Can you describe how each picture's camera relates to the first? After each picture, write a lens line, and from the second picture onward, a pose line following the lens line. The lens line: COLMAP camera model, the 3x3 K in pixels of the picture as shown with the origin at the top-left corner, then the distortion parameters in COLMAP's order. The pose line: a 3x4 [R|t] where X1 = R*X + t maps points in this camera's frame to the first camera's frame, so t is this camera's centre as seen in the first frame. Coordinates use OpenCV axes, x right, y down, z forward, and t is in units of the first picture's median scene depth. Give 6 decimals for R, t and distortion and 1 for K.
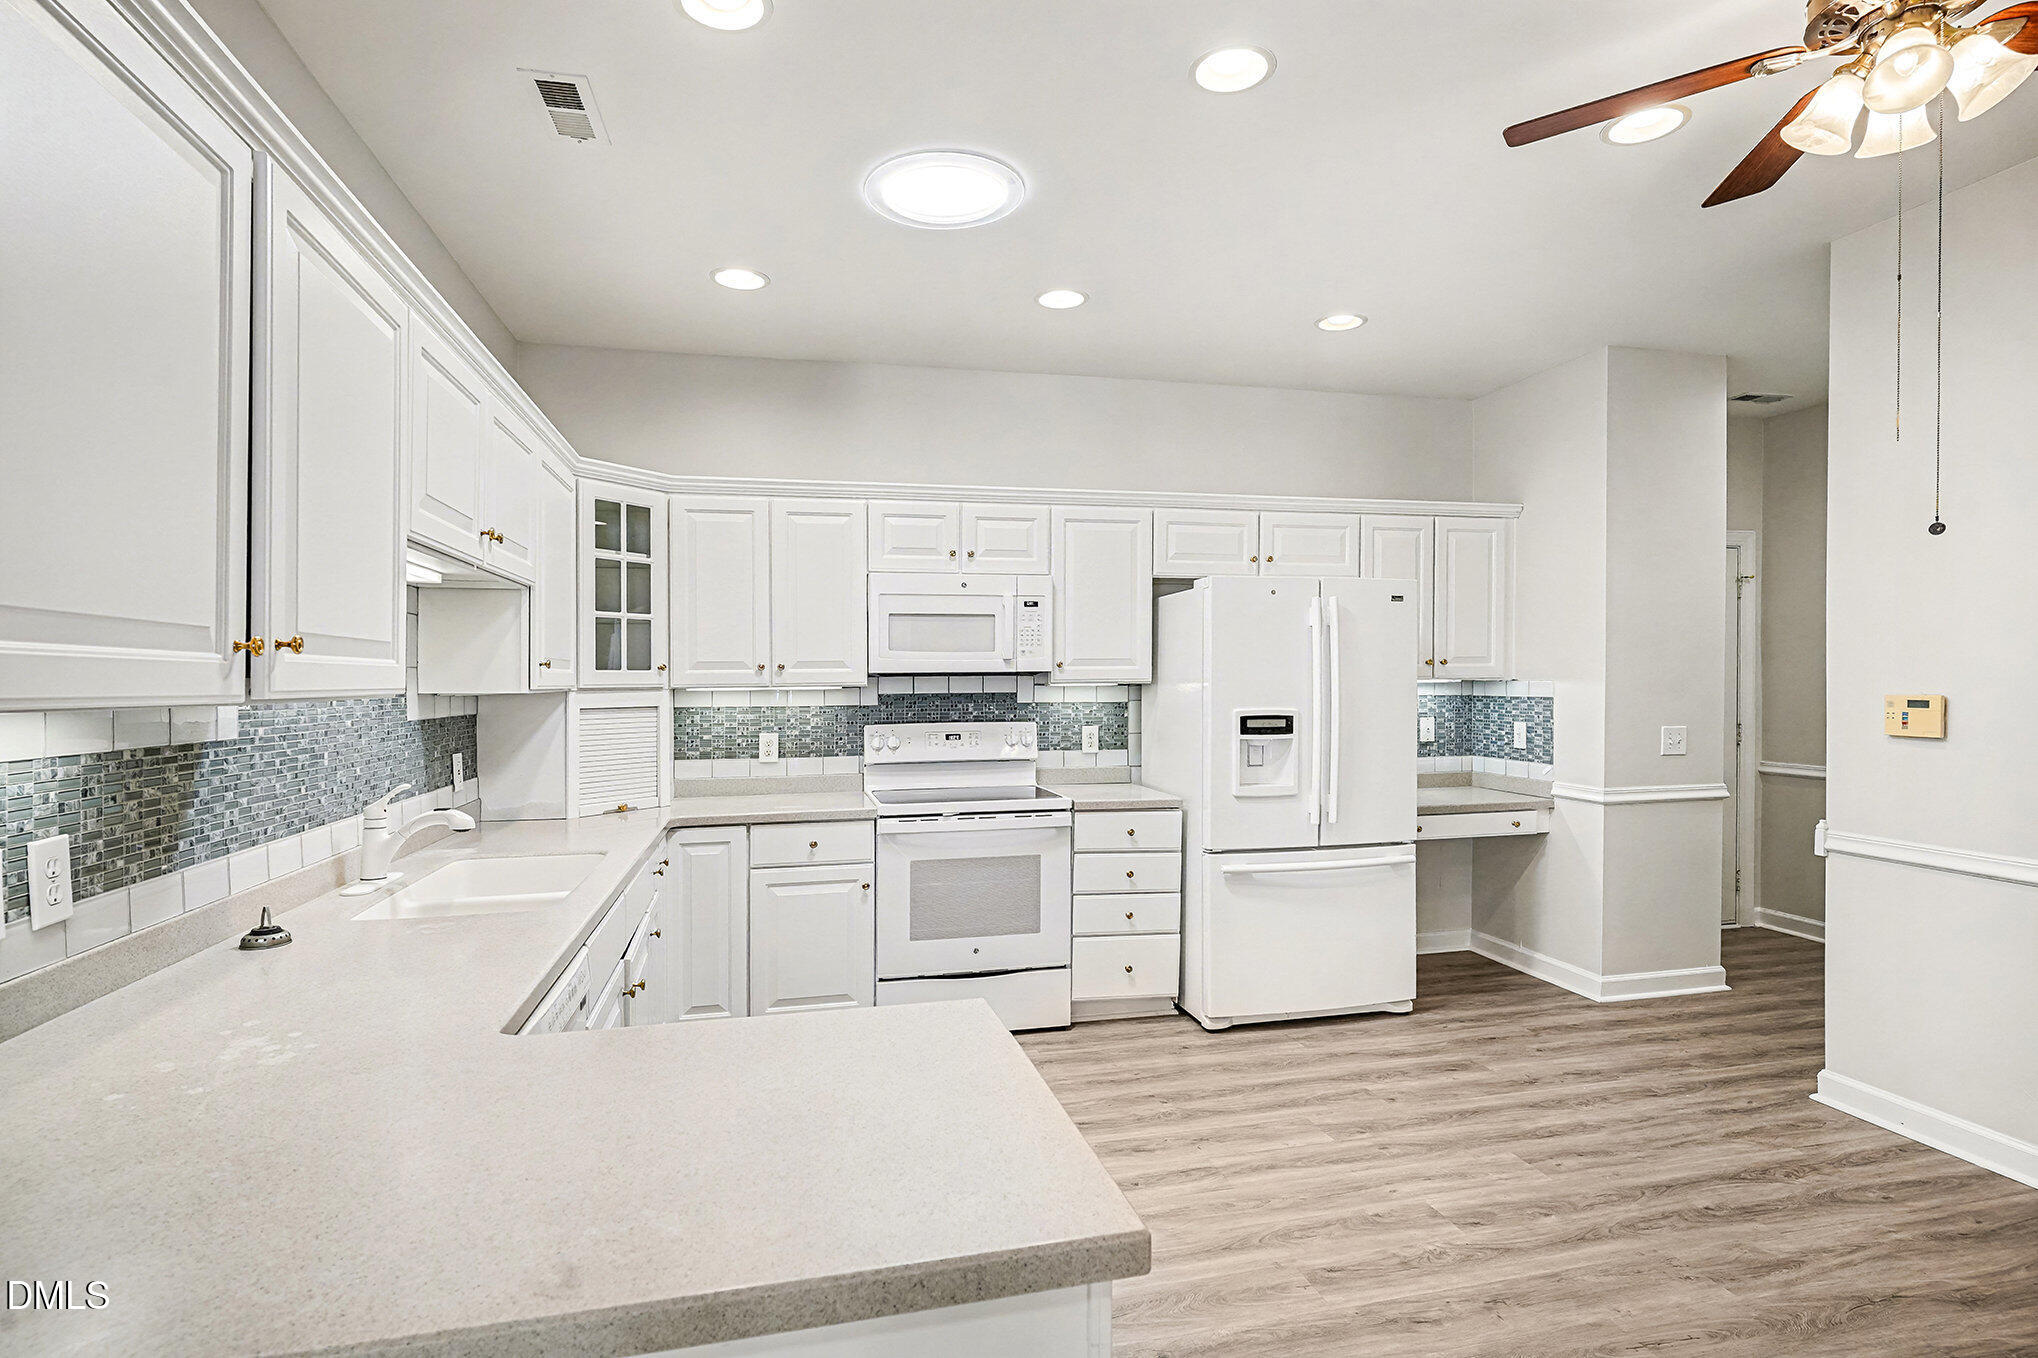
lens RADIAL K [[1025.9, 0, 1006.4], [0, 1025.9, 690.6], [0, 0, 1]] dist [0.004813, -0.000920]
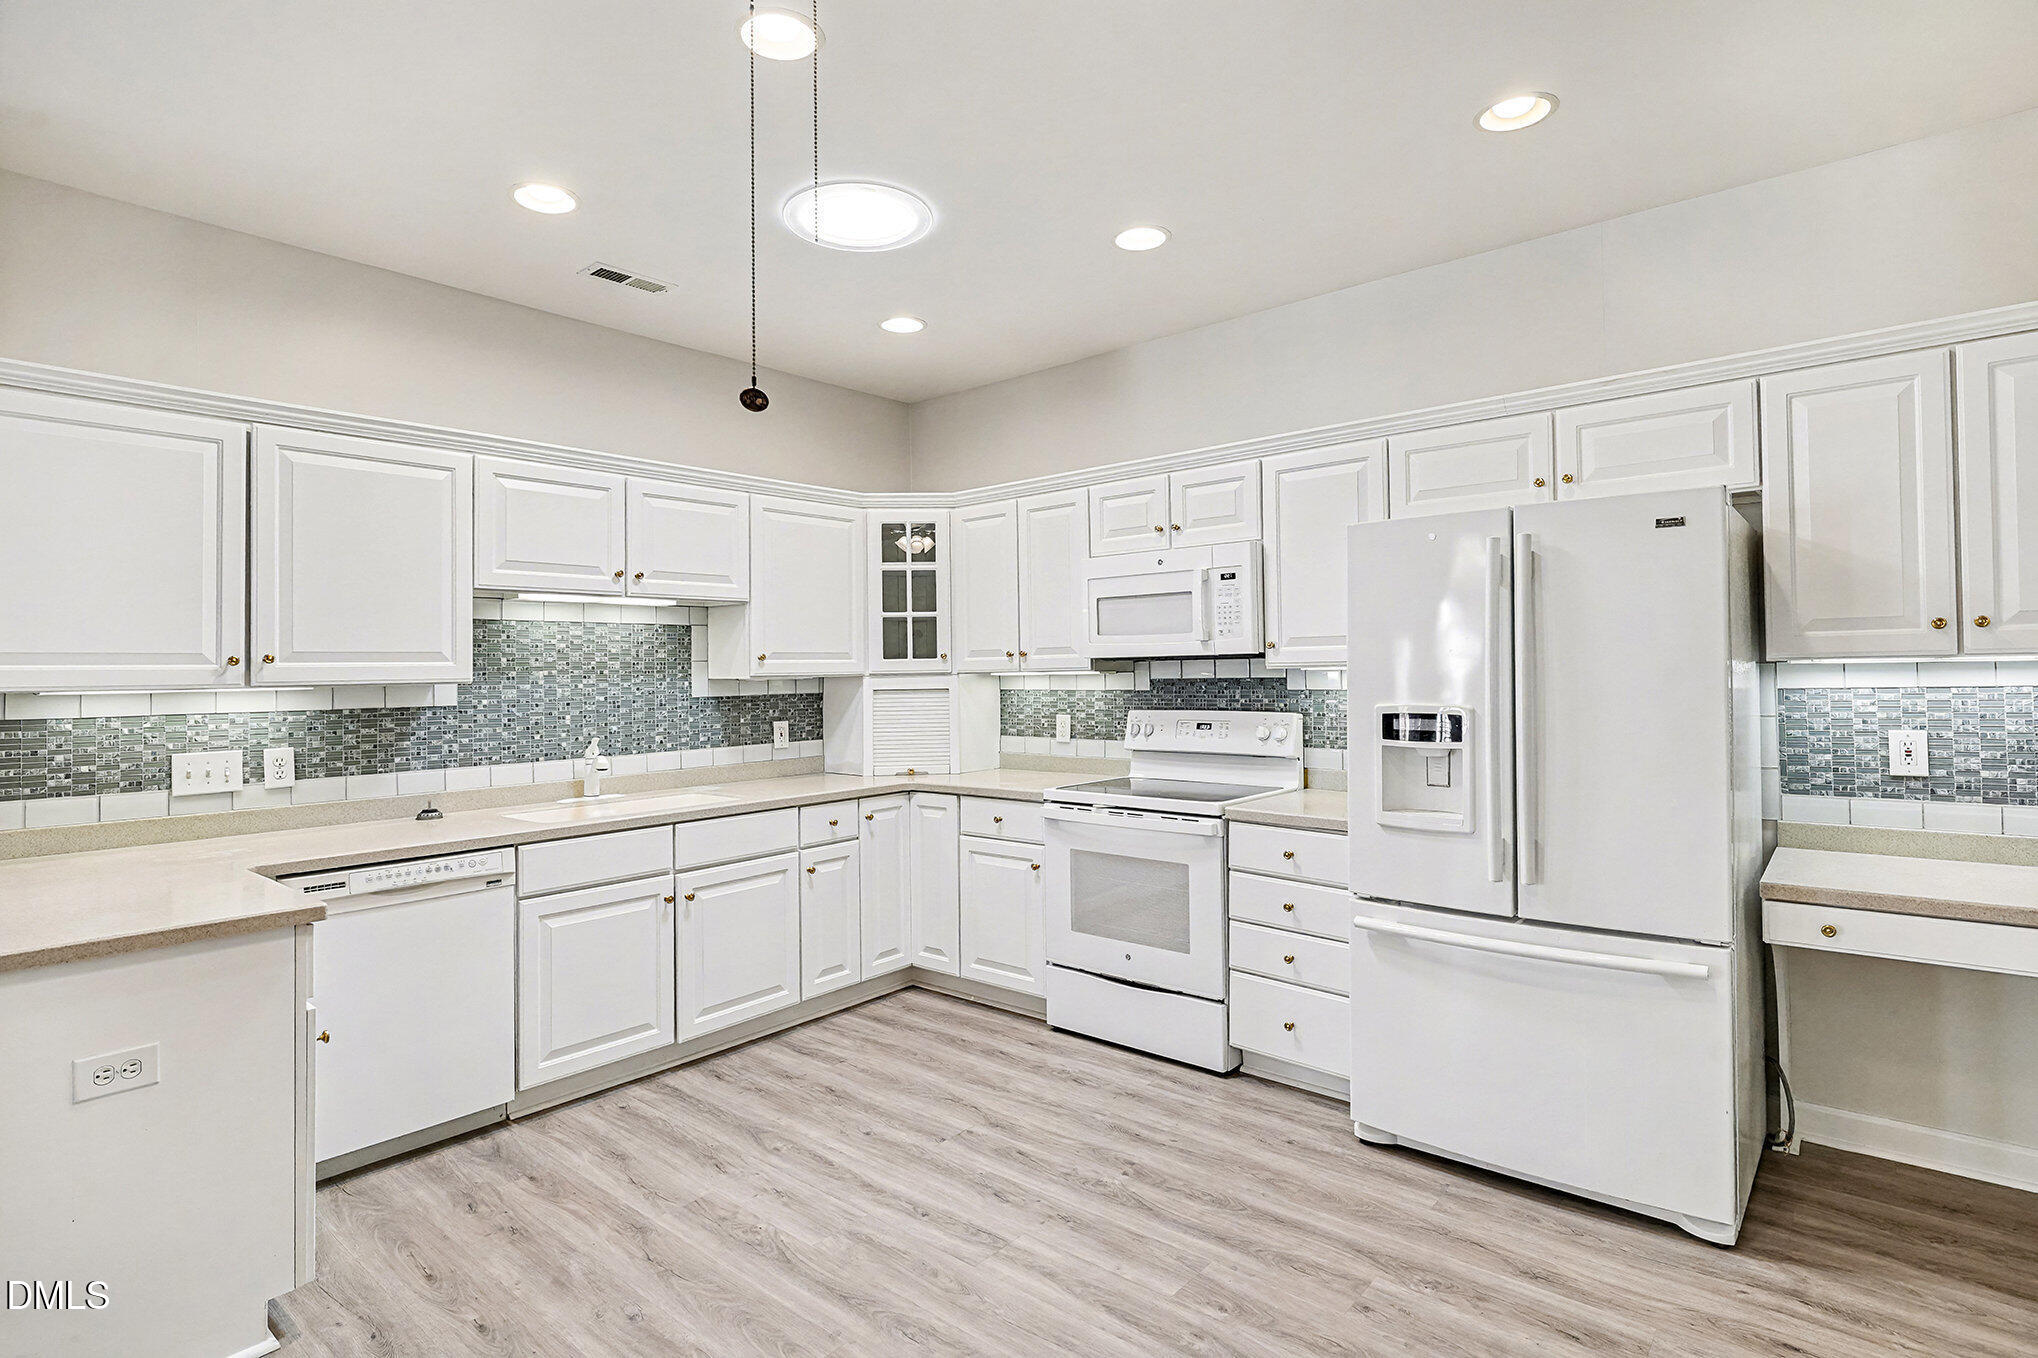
lens RADIAL K [[1016.6, 0, 1018.8], [0, 1016.6, 650.7], [0, 0, 1]] dist [-0.003854, -0.001335]
pose [[0.591056, -0.015554, -0.806481, 0.654110], [0.003367, 0.999853, -0.016816, -0.008354], [0.806624, 0.007224, 0.591021, 0.372013]]
